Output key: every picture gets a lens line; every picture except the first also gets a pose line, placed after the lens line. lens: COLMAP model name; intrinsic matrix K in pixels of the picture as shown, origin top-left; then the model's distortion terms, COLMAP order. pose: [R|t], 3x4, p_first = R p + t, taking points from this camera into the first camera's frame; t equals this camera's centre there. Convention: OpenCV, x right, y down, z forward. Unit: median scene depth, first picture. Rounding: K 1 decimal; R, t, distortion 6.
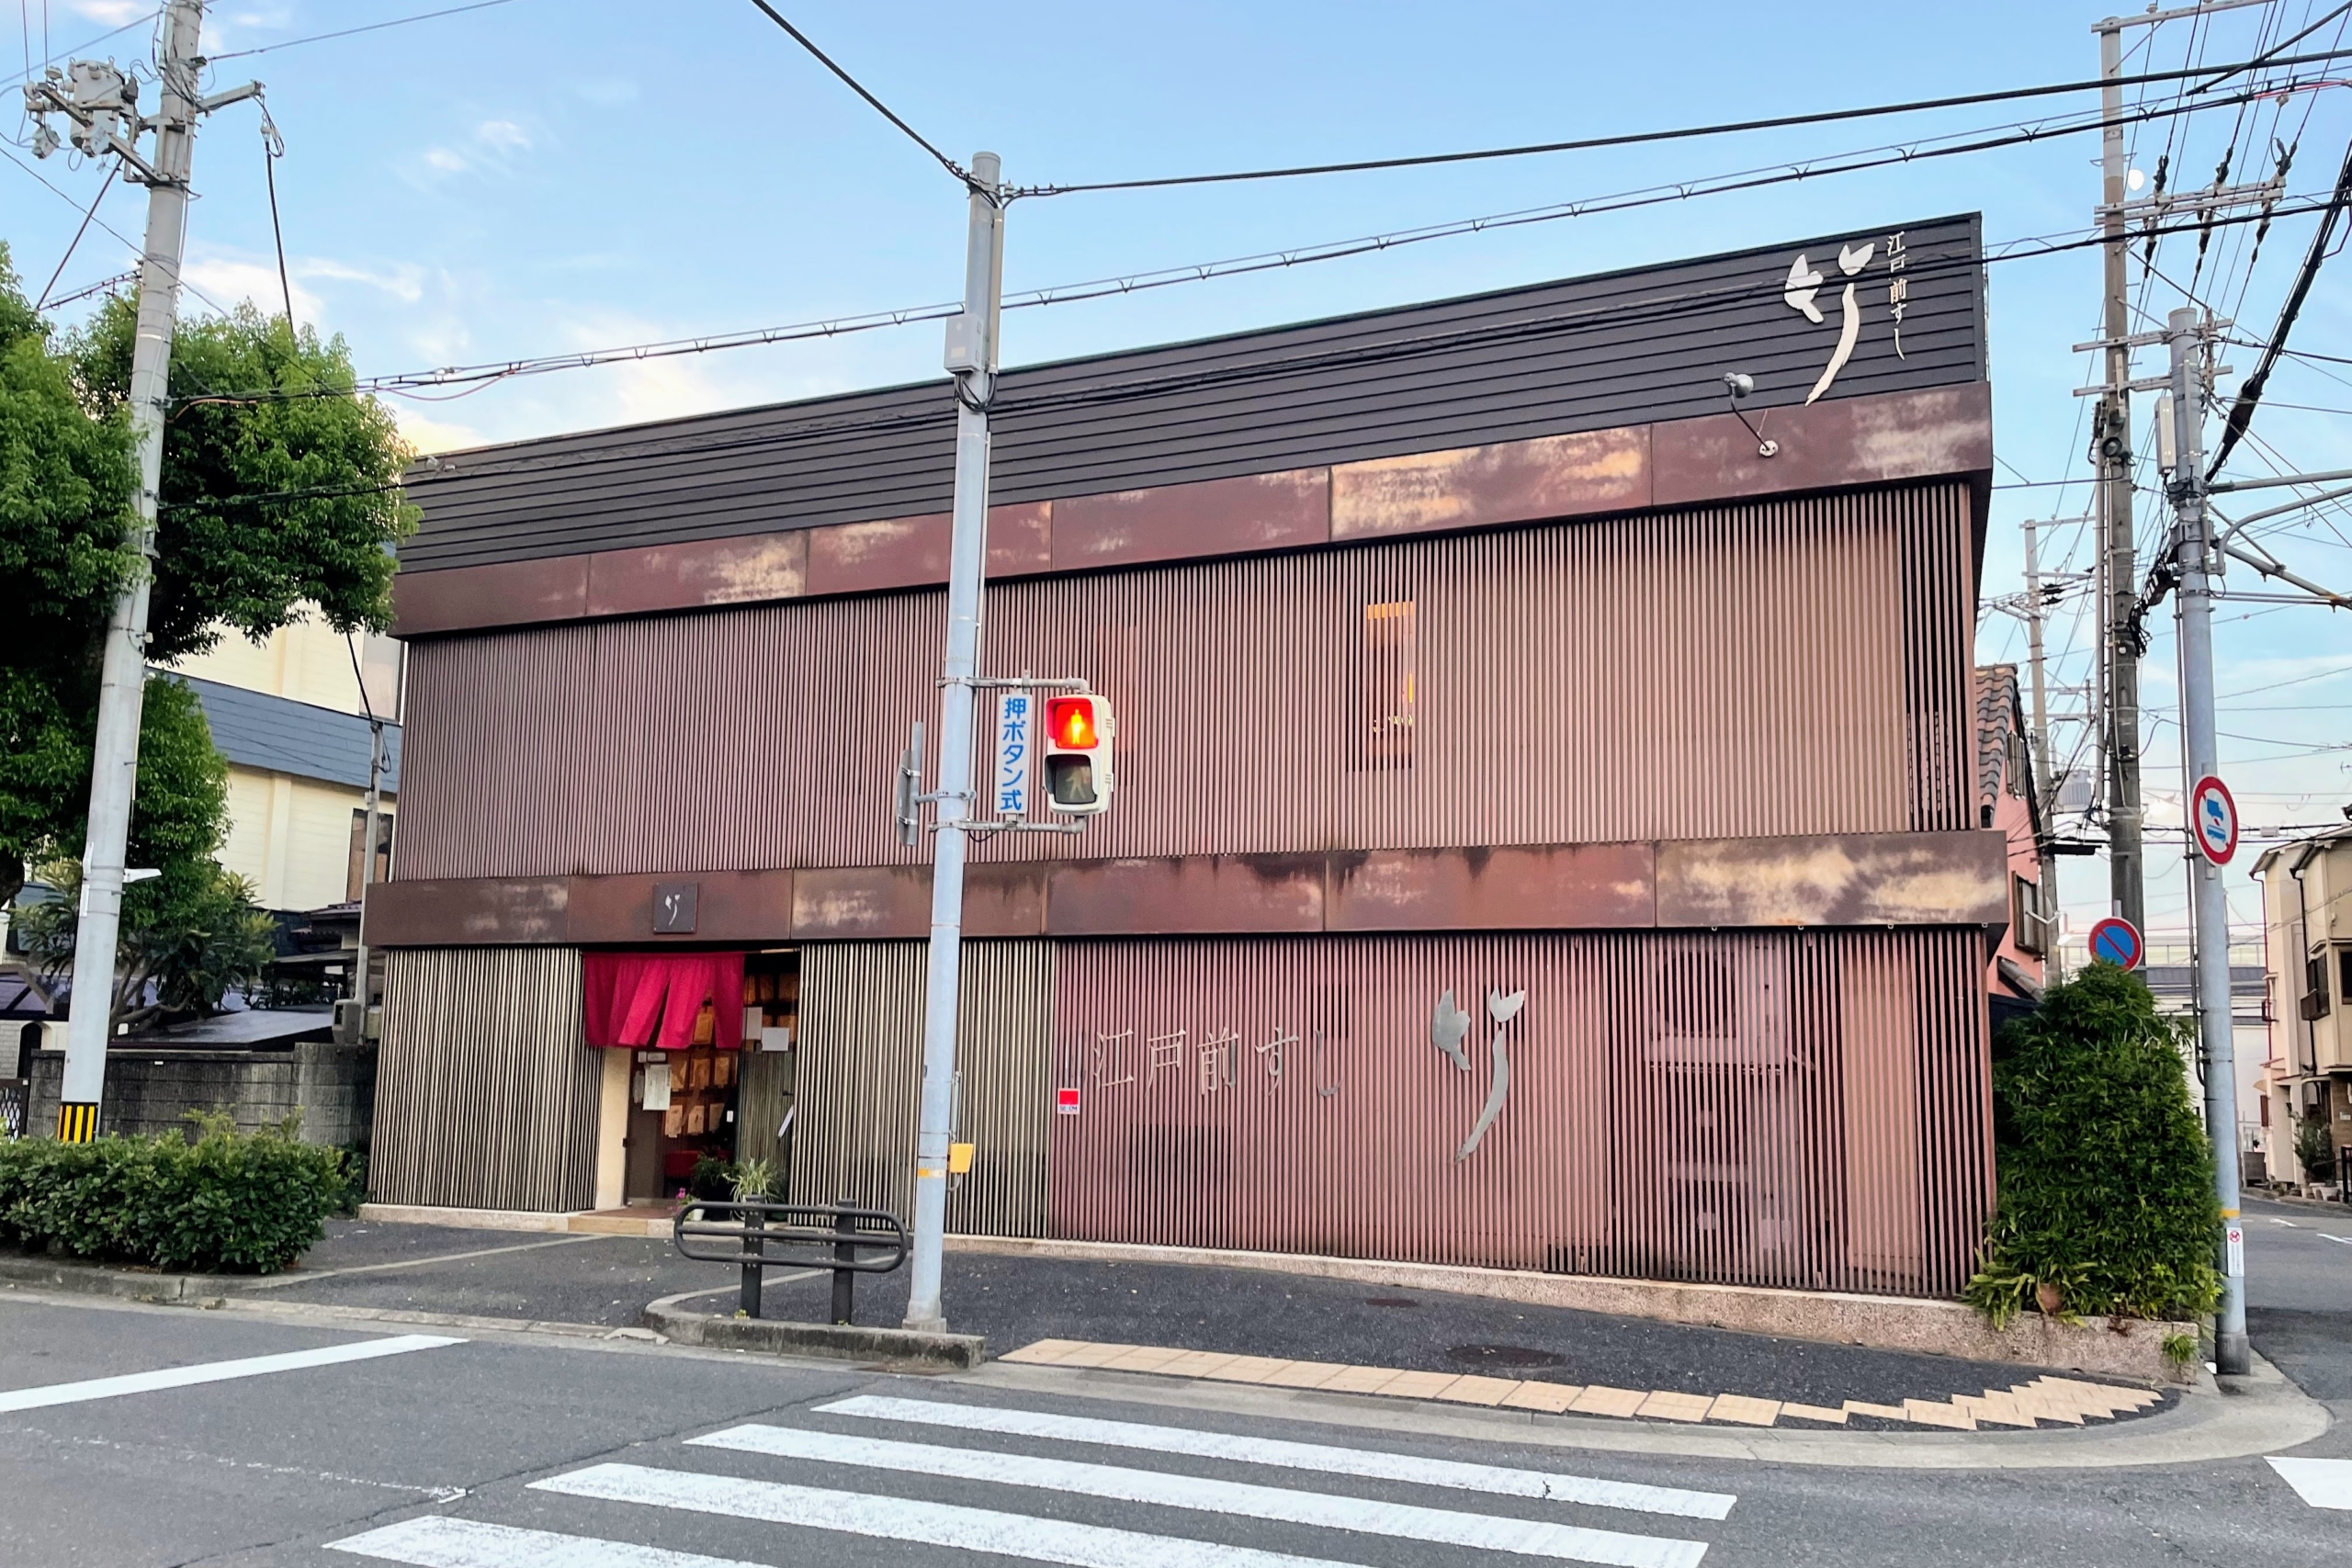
lens RADIAL K [[1776.8, 0, 1167.2], [0, 1776.8, 856.3], [0, 0, 1]] dist [0.095773, -0.127503]
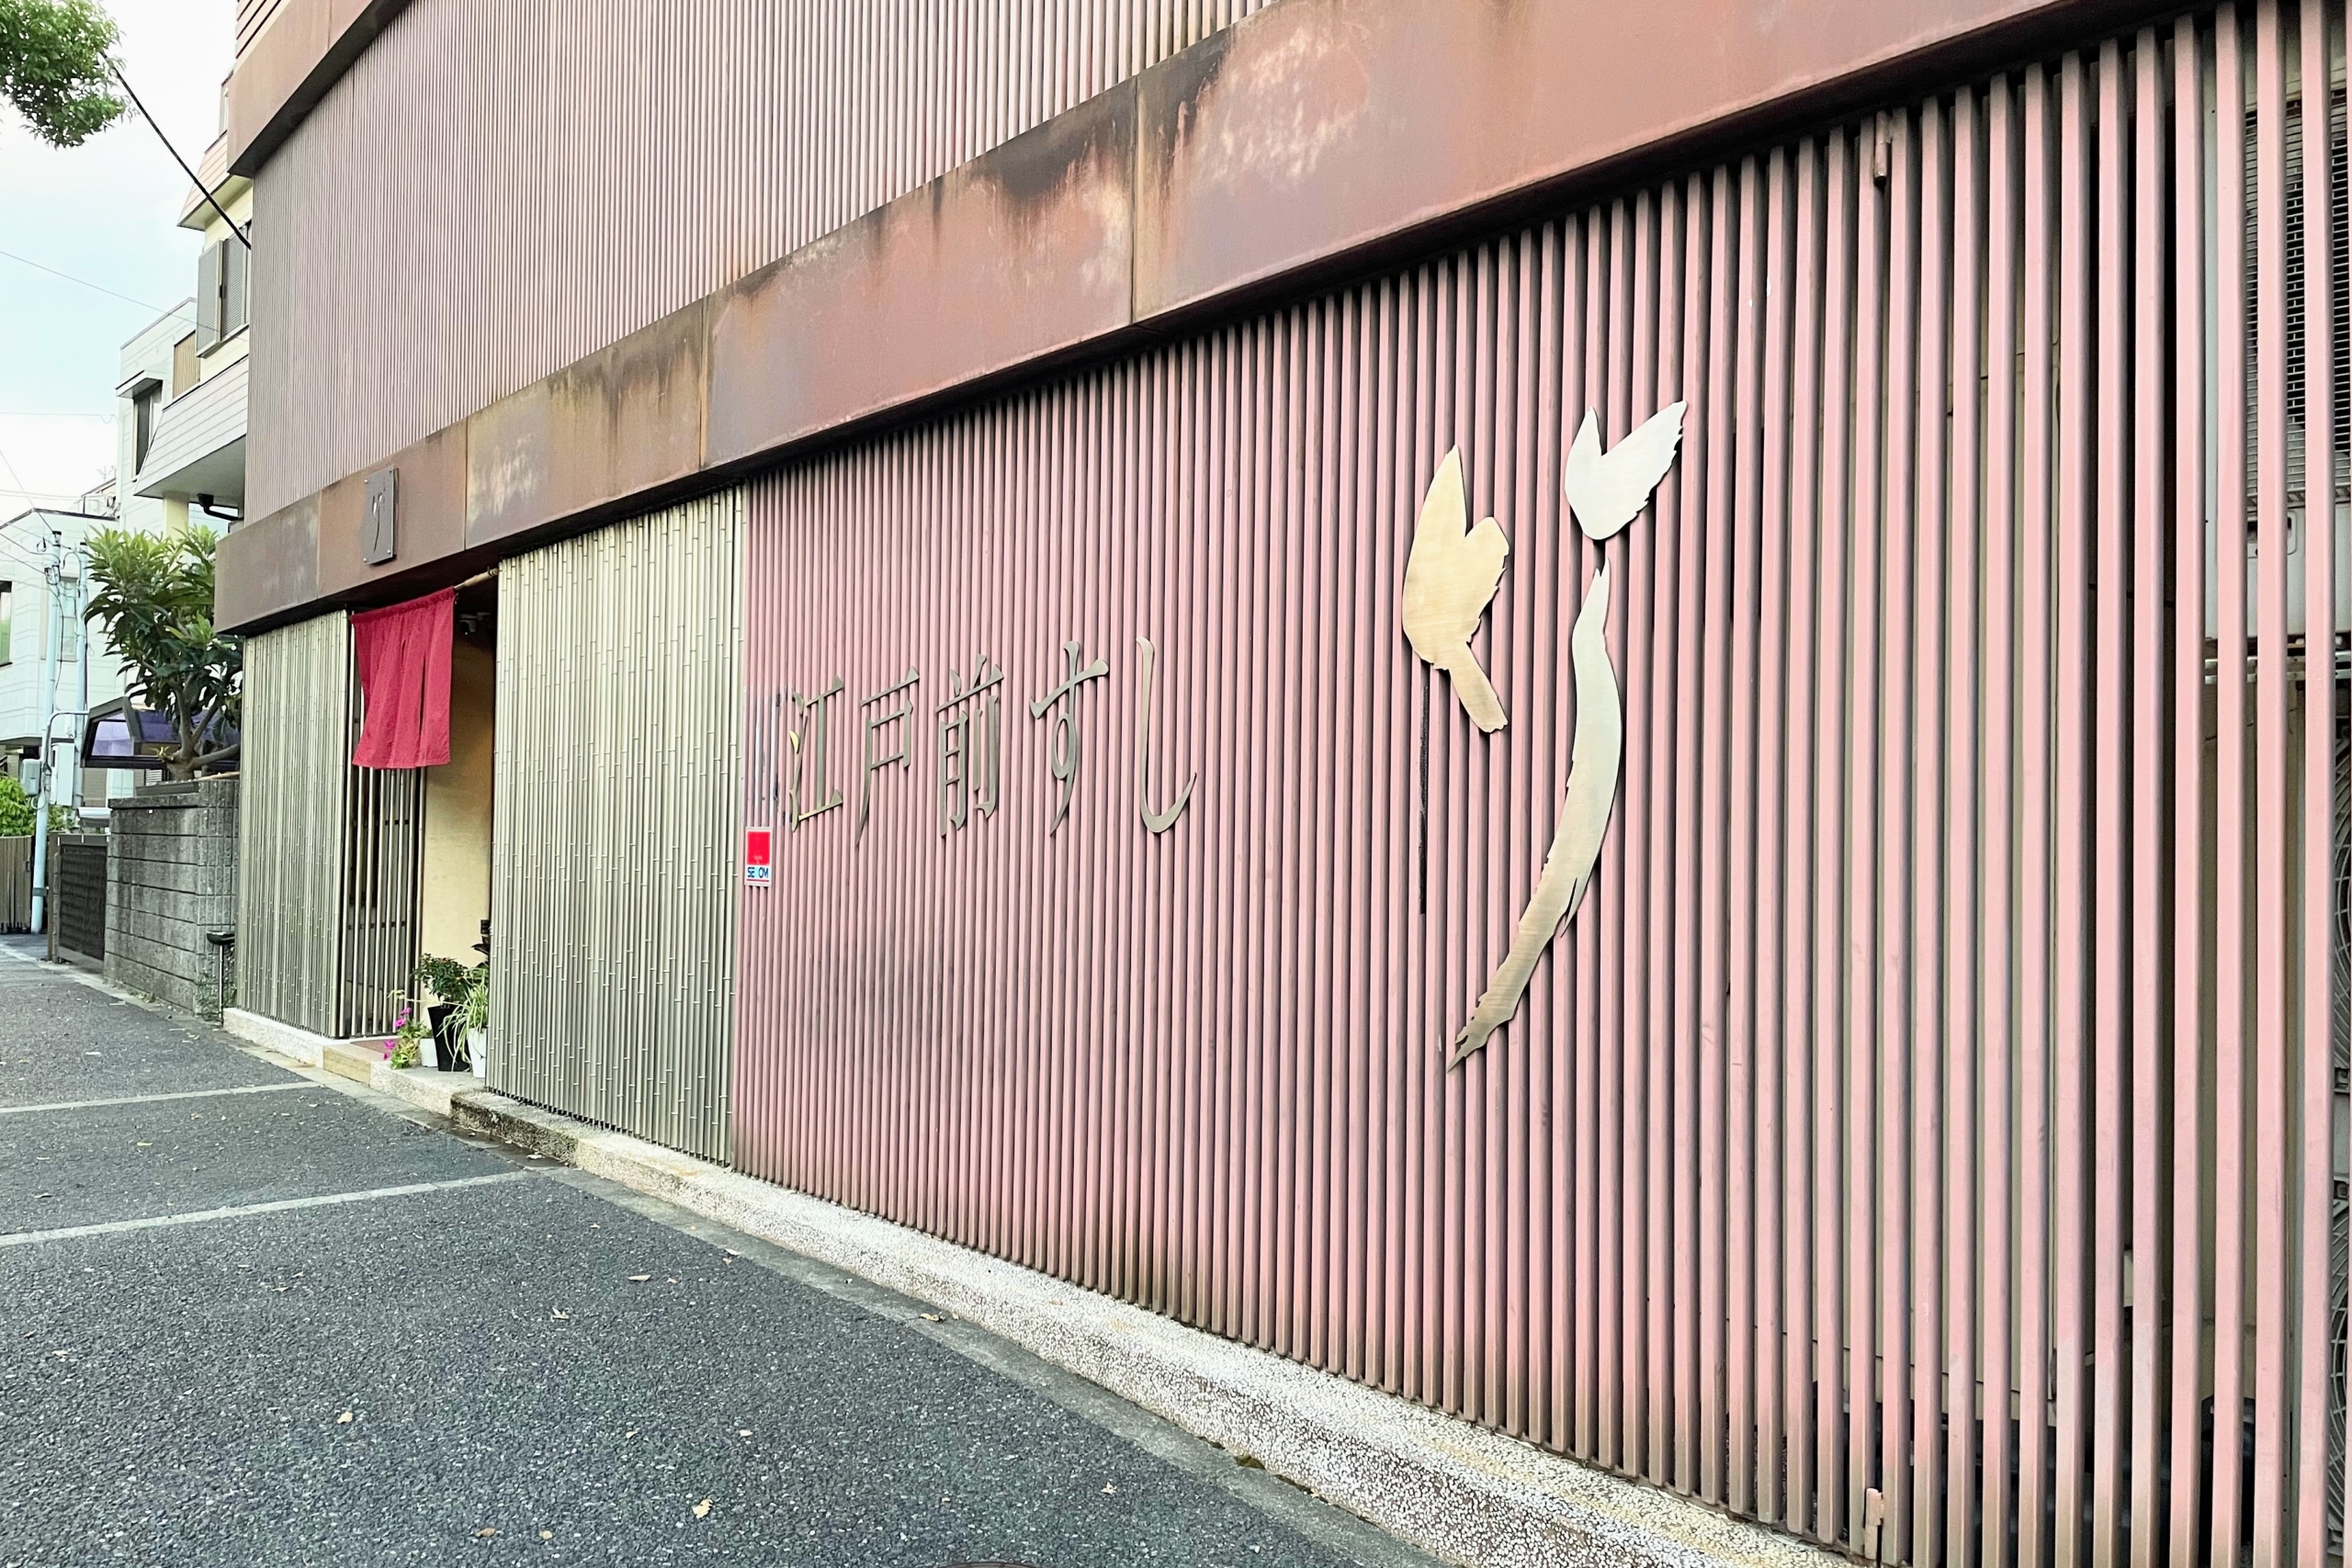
lens RADIAL K [[1770.2, 0, 1150.4], [0, 1770.2, 842.7], [0, 0, 1]] dist [0.083763, -0.123814]
pose [[0.885037, -0.005005, -0.465494, 0.247291], [0.055518, 0.993940, 0.094869, 0.107886], [0.462199, -0.109806, 0.879952, 0.726829]]
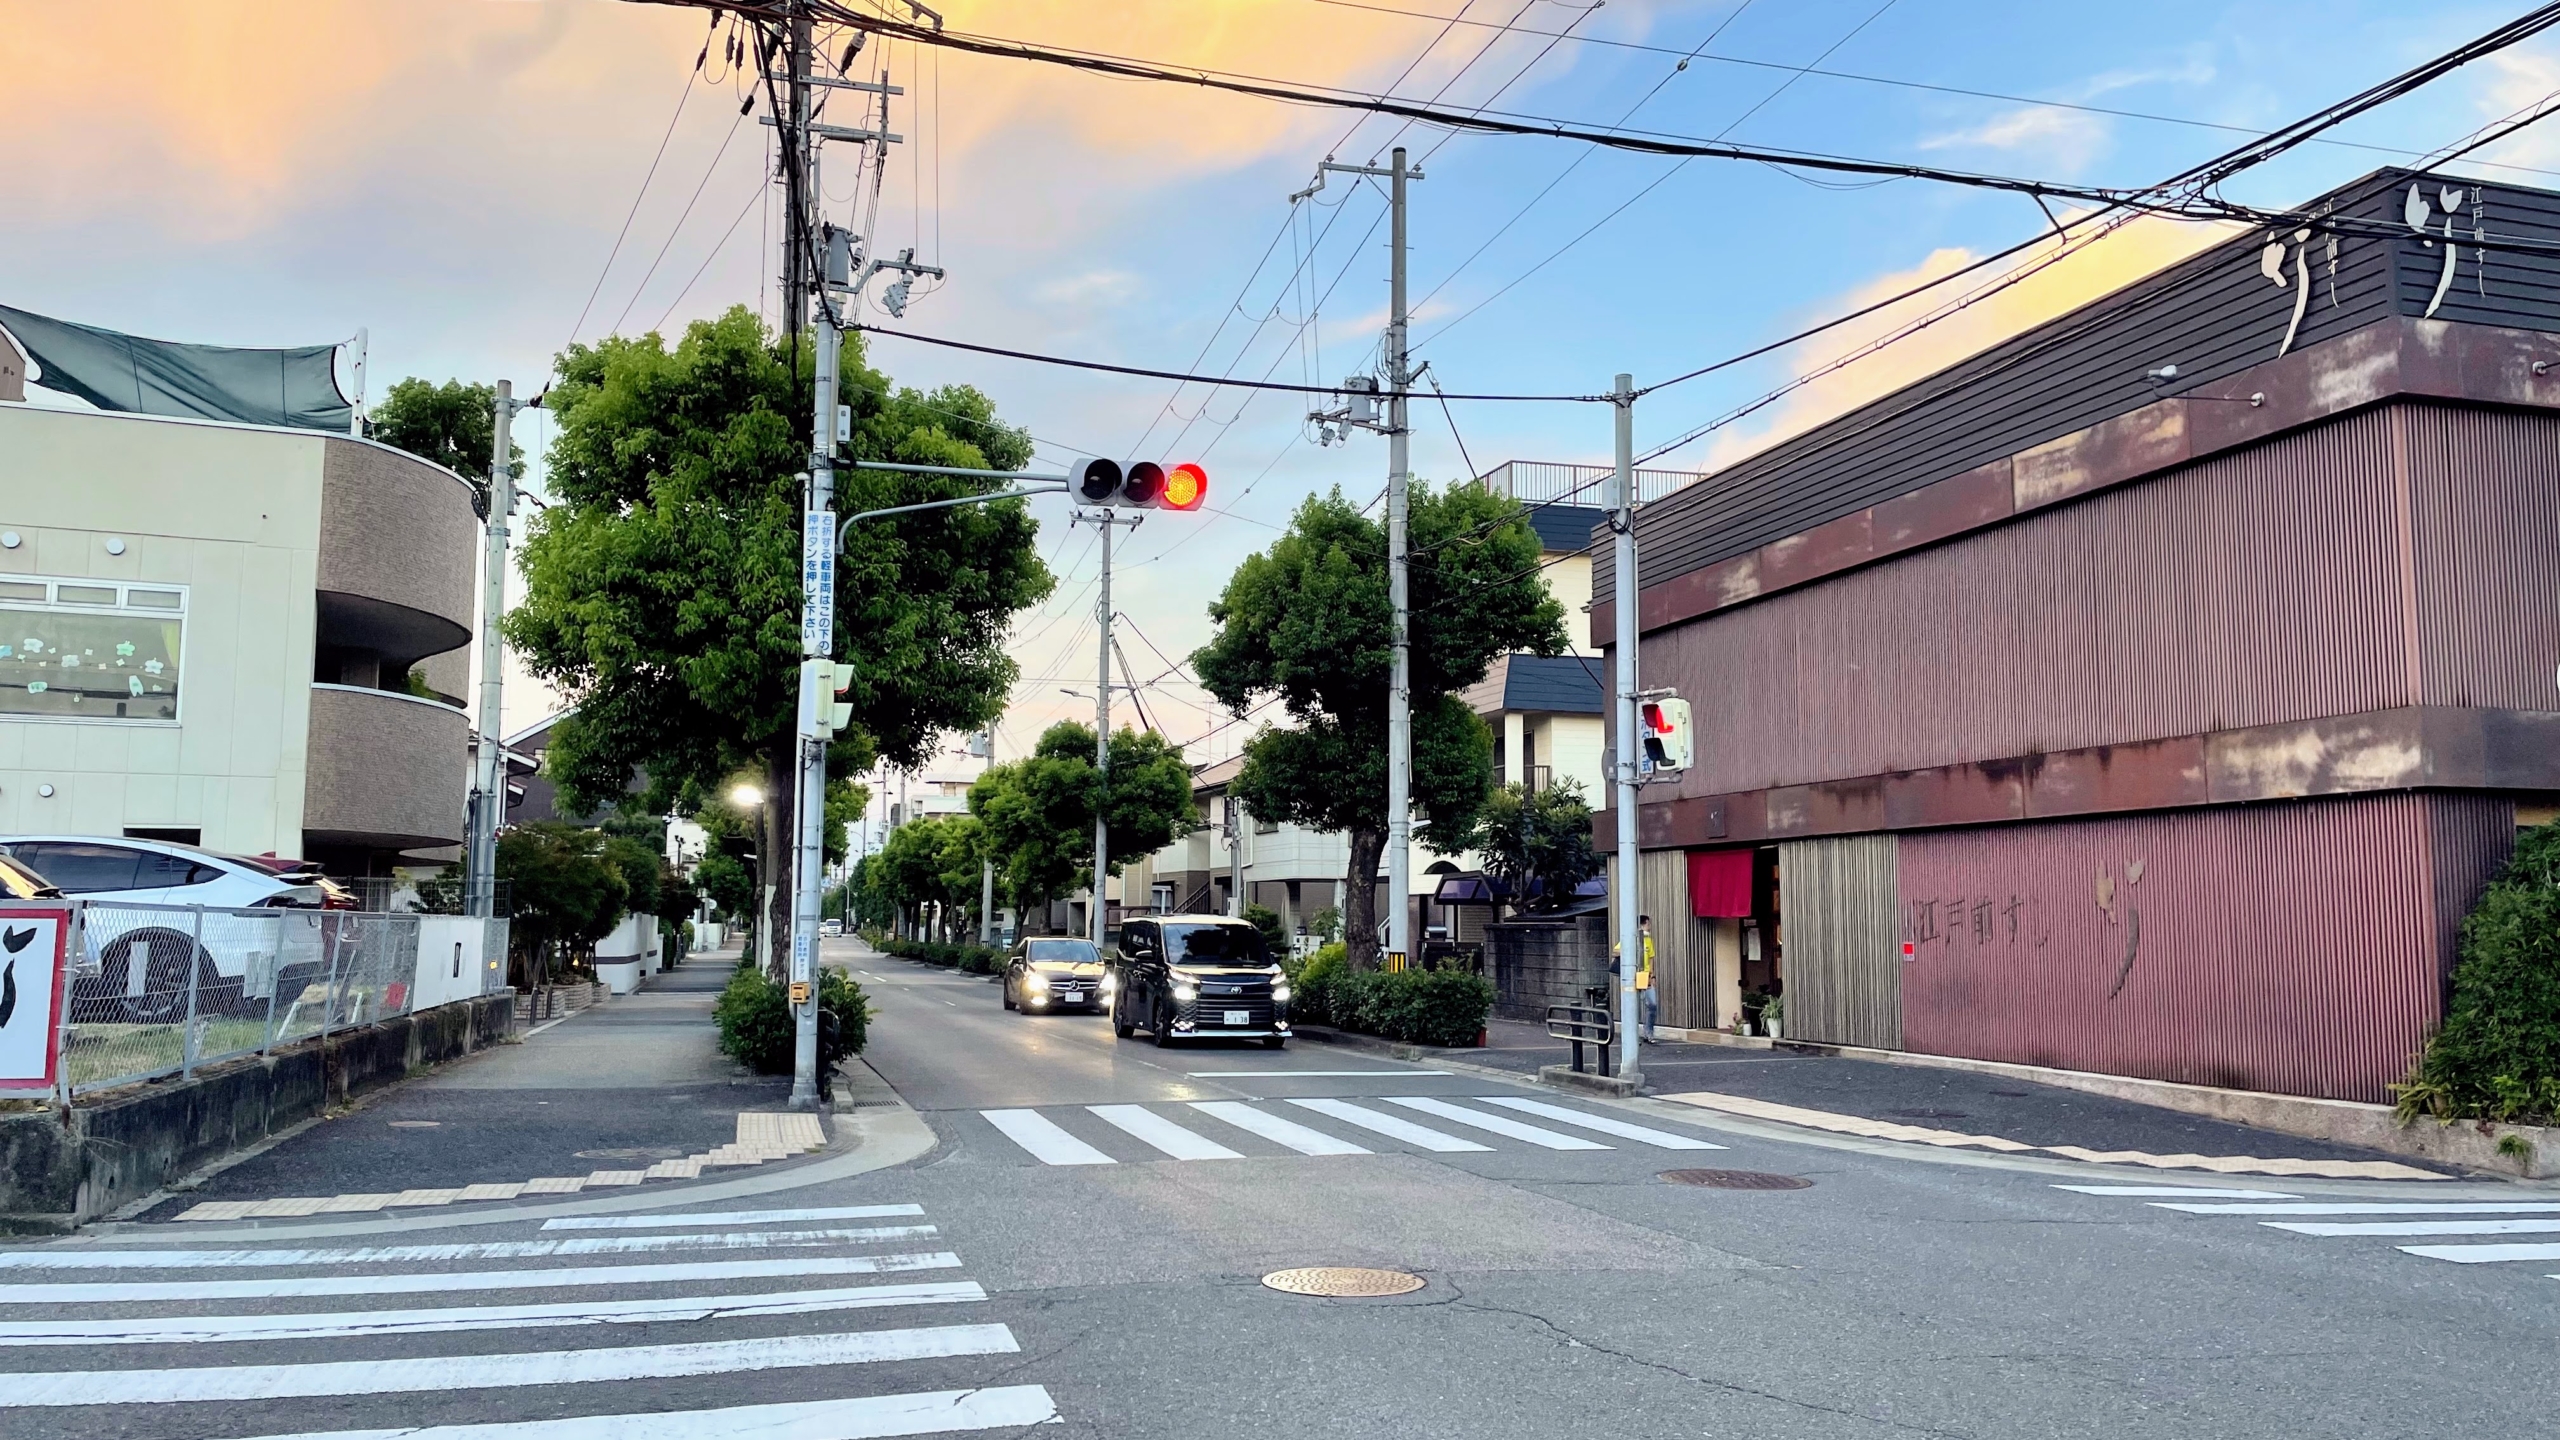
lens RADIAL K [[1924.3, 0, 1222.1], [0, 1924.3, 722.8], [0, 0, 1]] dist [0.054309, -0.100759]
pose [[0.610839, -0.100261, -0.785381, 0.870390], [0.104240, 0.993499, -0.045756, -0.024350], [0.784863, -0.053918, 0.617320, -0.337336]]
